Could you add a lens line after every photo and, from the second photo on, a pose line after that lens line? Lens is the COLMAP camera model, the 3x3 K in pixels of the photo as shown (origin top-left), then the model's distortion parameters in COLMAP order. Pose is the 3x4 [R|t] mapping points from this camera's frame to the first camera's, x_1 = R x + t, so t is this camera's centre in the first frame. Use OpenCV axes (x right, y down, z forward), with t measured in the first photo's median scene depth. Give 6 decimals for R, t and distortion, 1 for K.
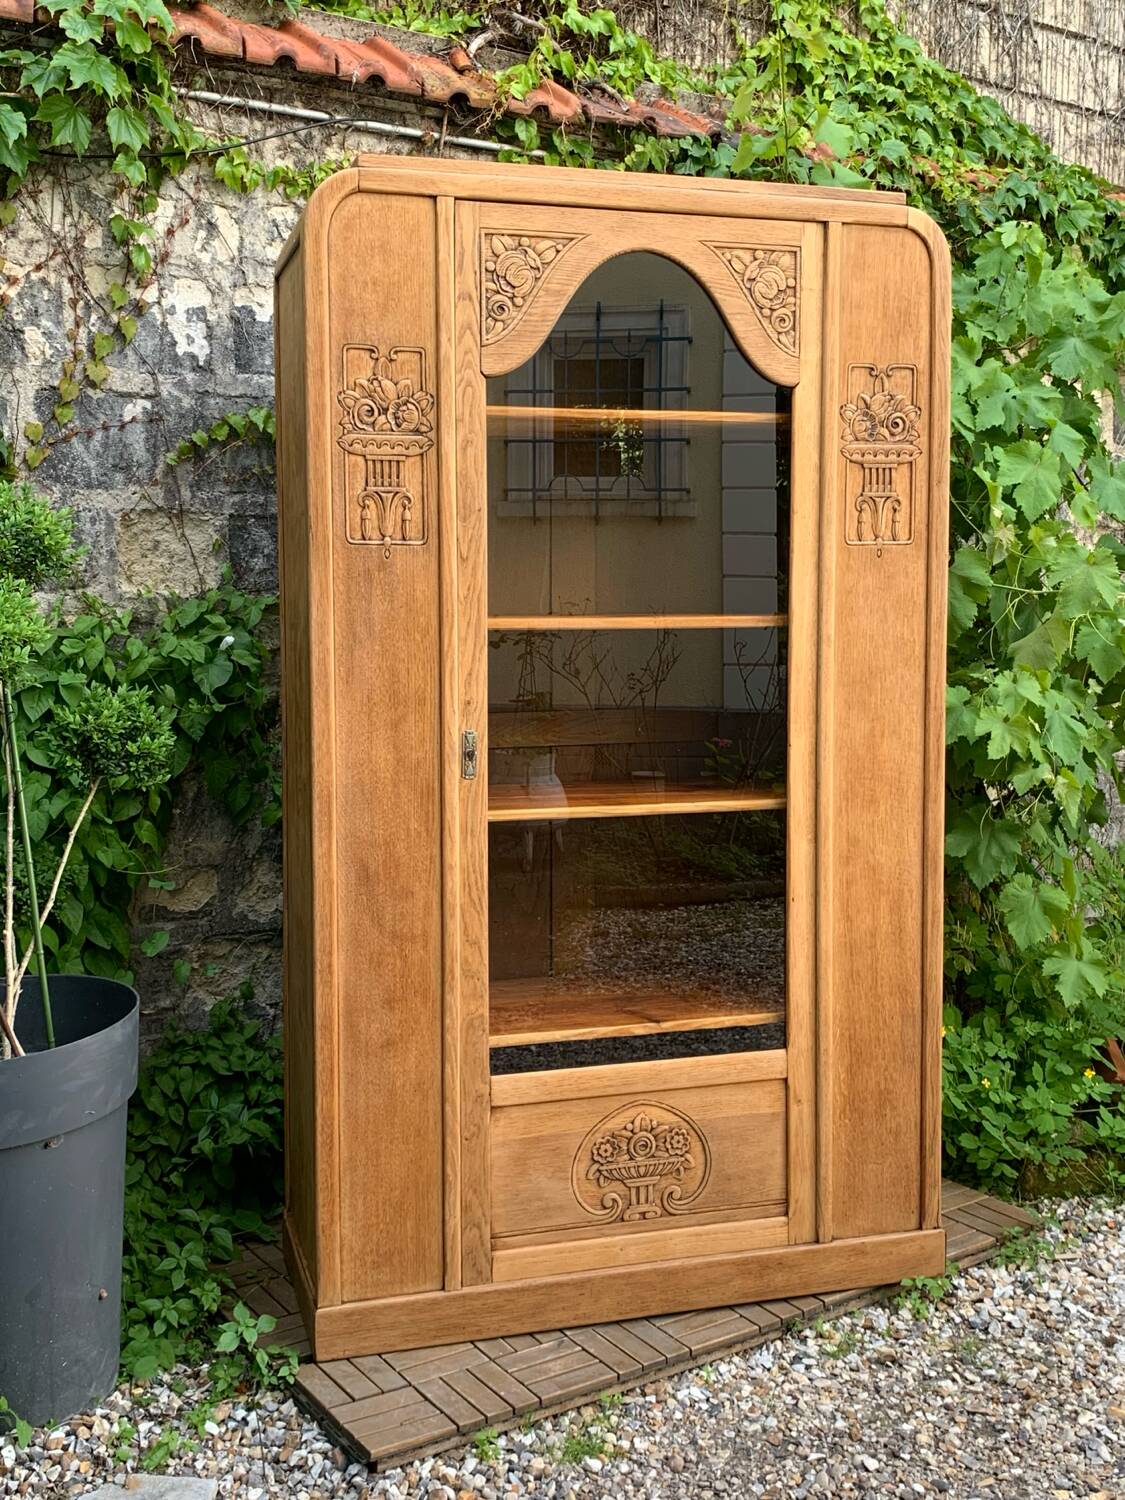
lens RADIAL K [[1689.1, 0, 587.2], [0, 1689.1, 707.9], [0, 0, 1]] dist [0.067563, -0.024608]
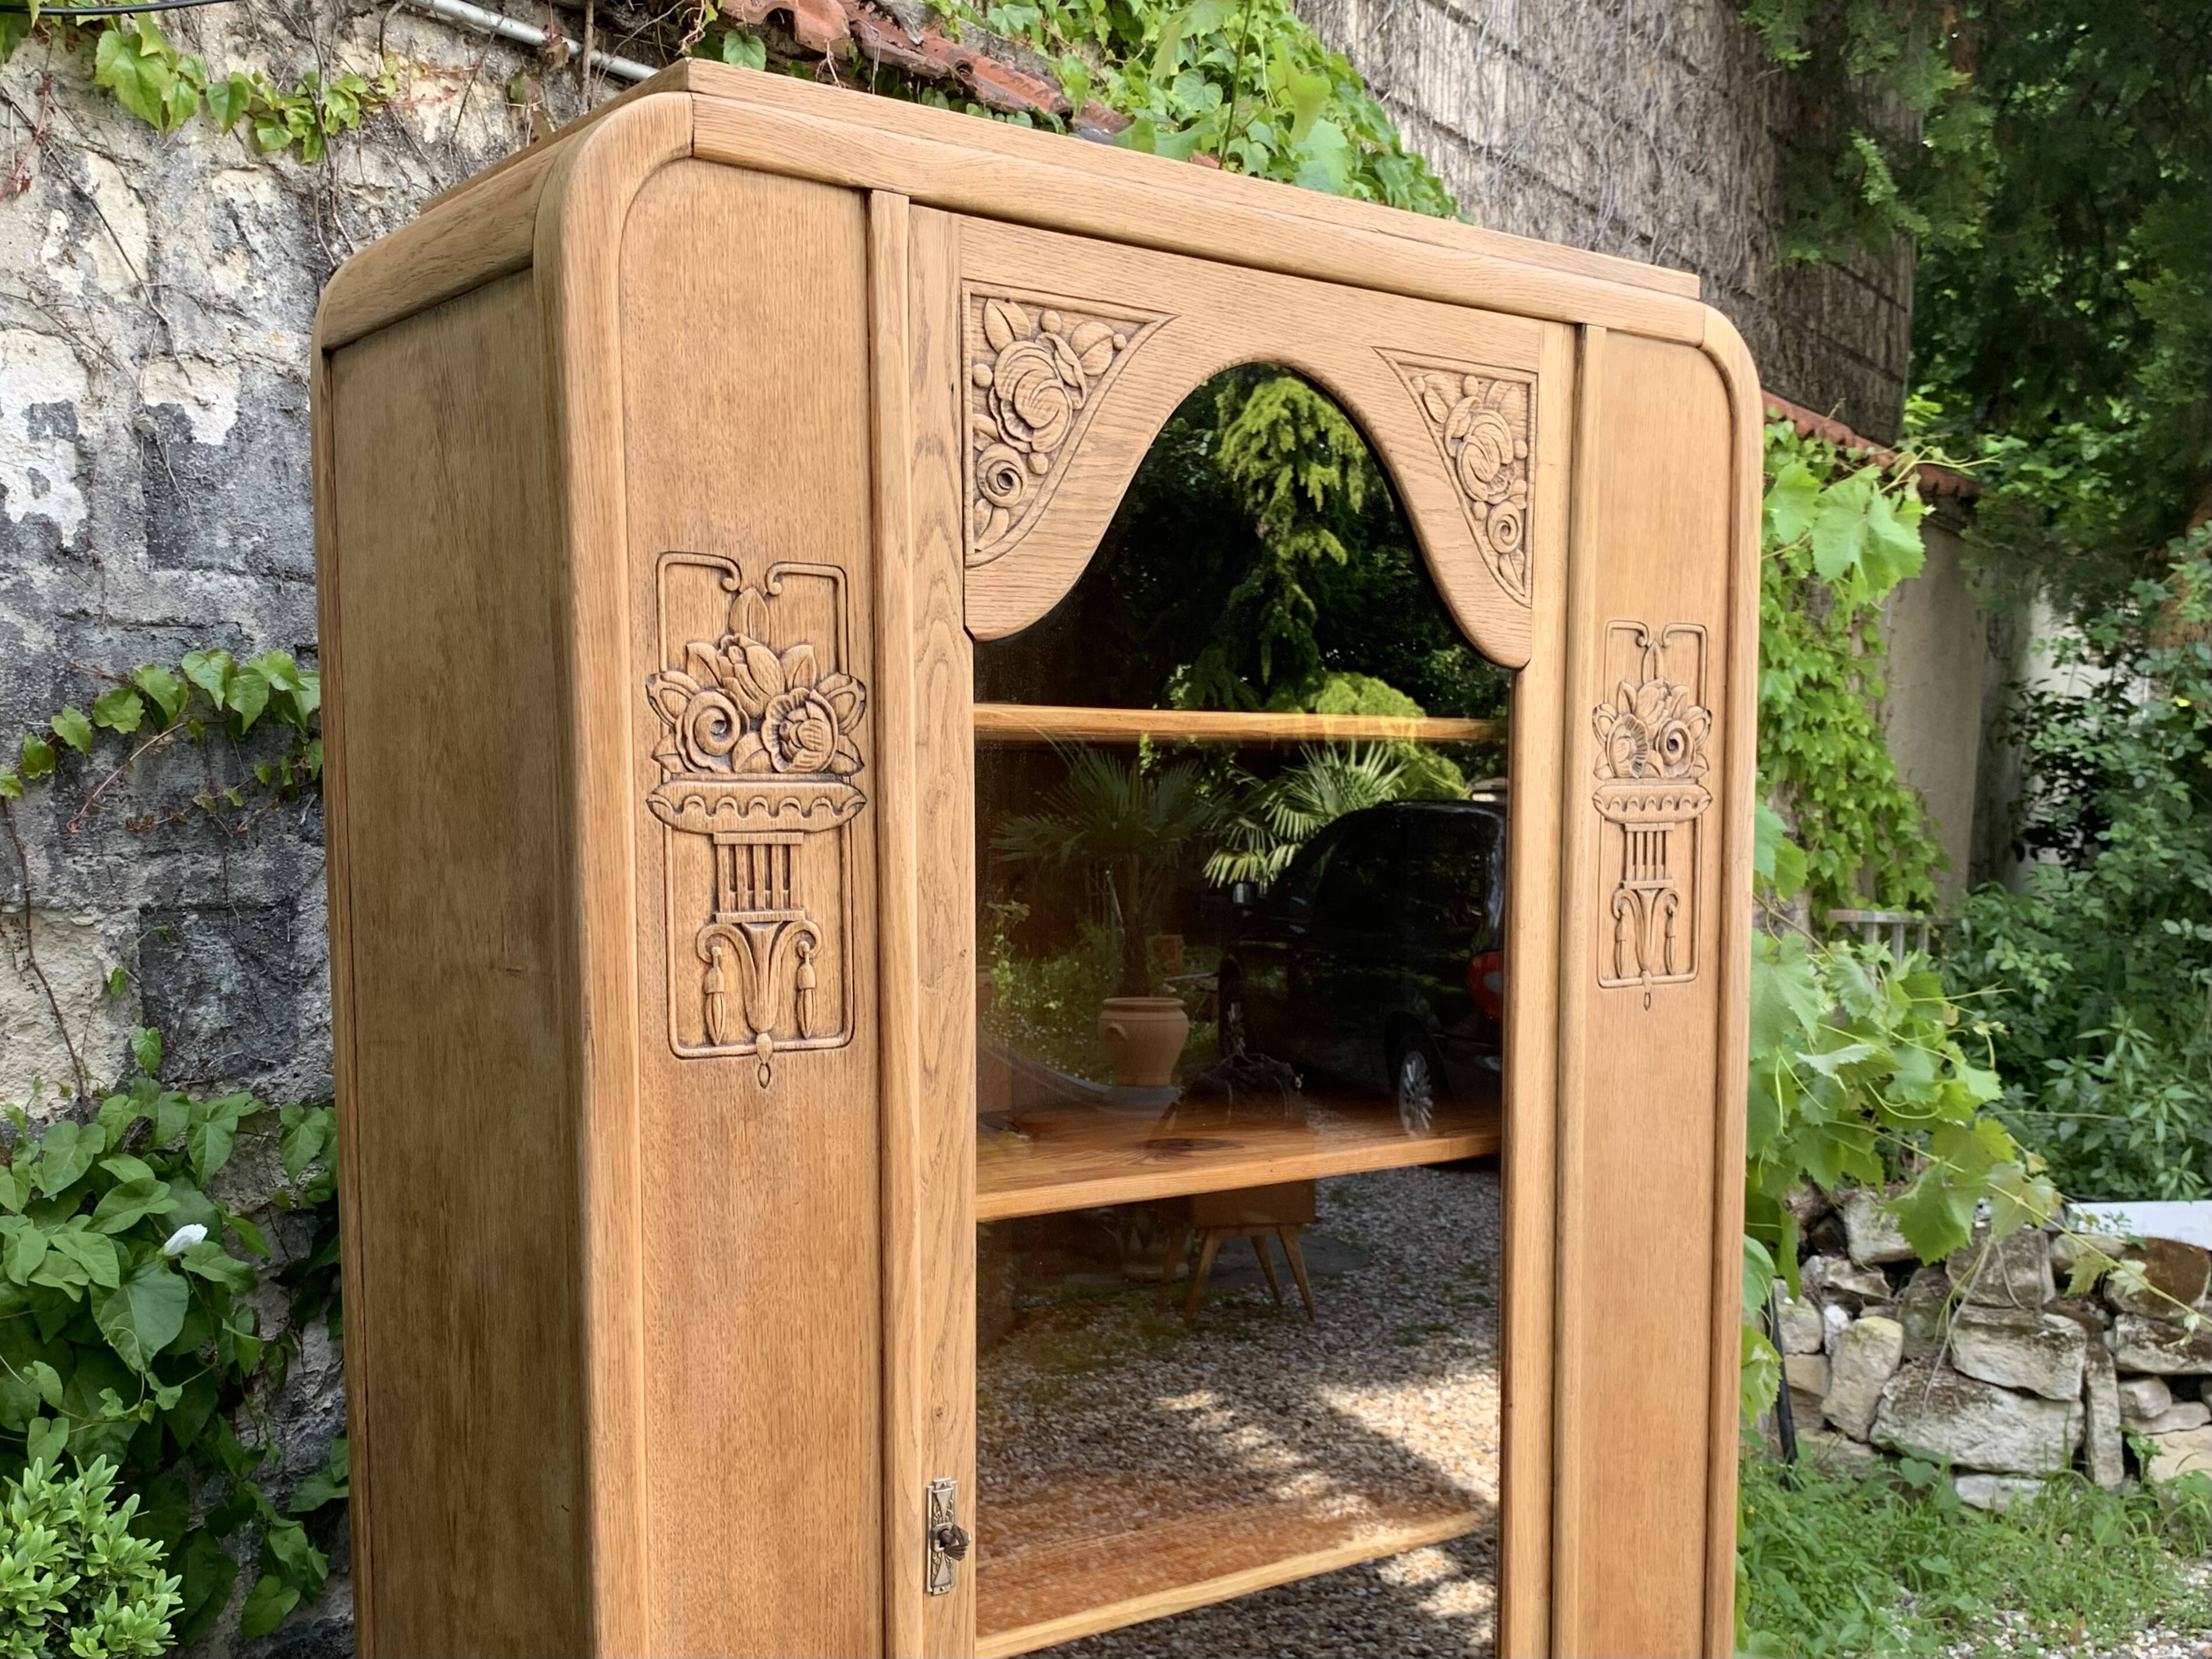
lens RADIAL K [[2424.8, 0, 1224.6], [0, 2424.8, 1075.4], [0, 0, 1]] dist [0.009333, 0.020083]
pose [[0.923370, -0.037777, 0.382048, -0.200846], [0.022281, 0.998743, 0.044903, -0.096746], [-0.383264, -0.032950, 0.923051, 0.357713]]
